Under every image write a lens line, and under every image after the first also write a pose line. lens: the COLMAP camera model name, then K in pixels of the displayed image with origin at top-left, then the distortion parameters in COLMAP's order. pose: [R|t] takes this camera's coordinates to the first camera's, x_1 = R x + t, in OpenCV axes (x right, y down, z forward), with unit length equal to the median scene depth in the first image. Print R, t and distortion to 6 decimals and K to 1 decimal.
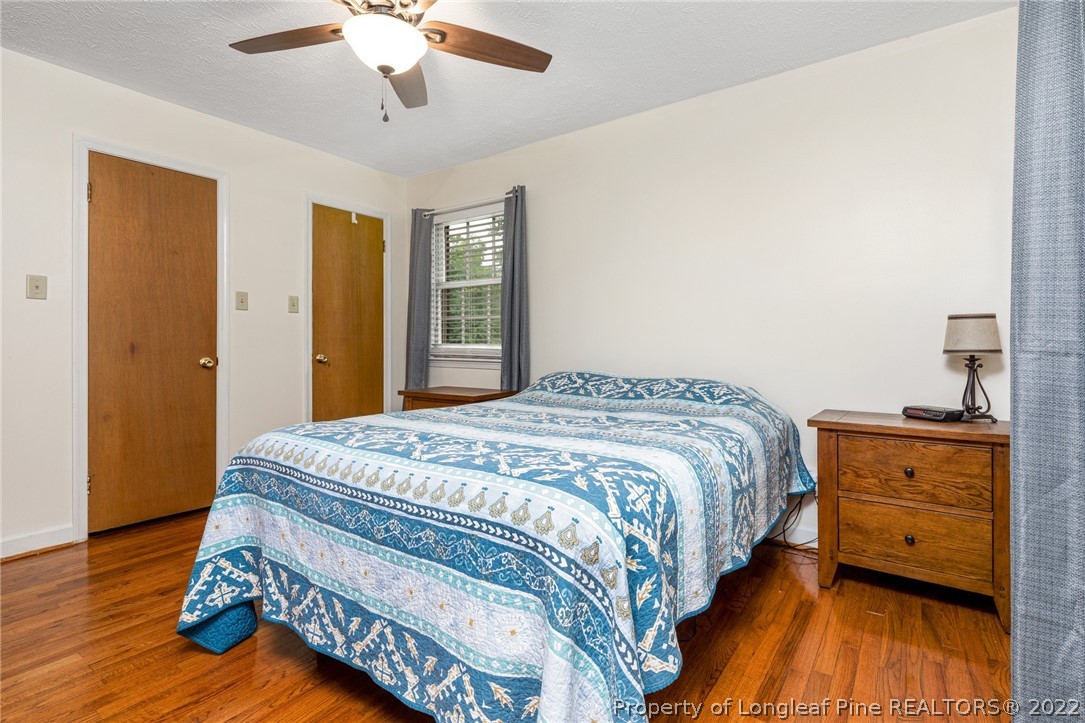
lens RADIAL K [[524.5, 0, 539.1], [0, 524.5, 345.4], [0, 0, 1]] dist [-0.000659, -0.000143]
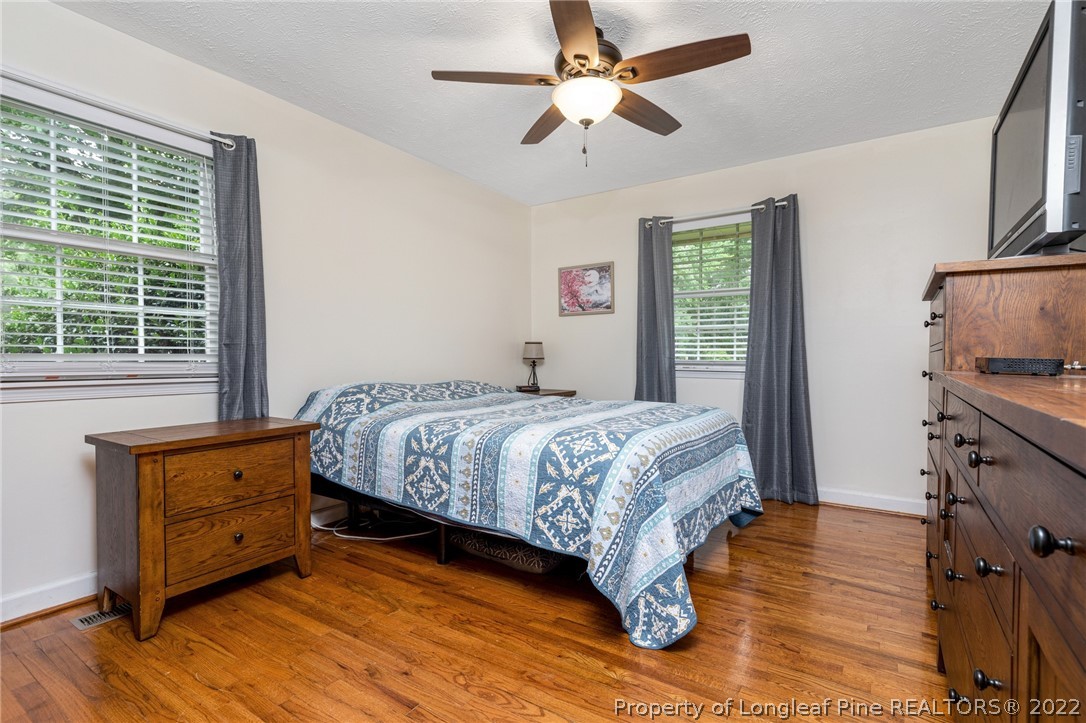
lens RADIAL K [[506.4, 0, 557.2], [0, 506.4, 363.1], [0, 0, 1]] dist [0.002296, -0.000153]
pose [[-0.069778, -0.018071, 0.997399, -1.325128], [-0.000344, 0.999836, 0.018092, -0.007173], [-0.997563, 0.000919, -0.069772, 1.048771]]
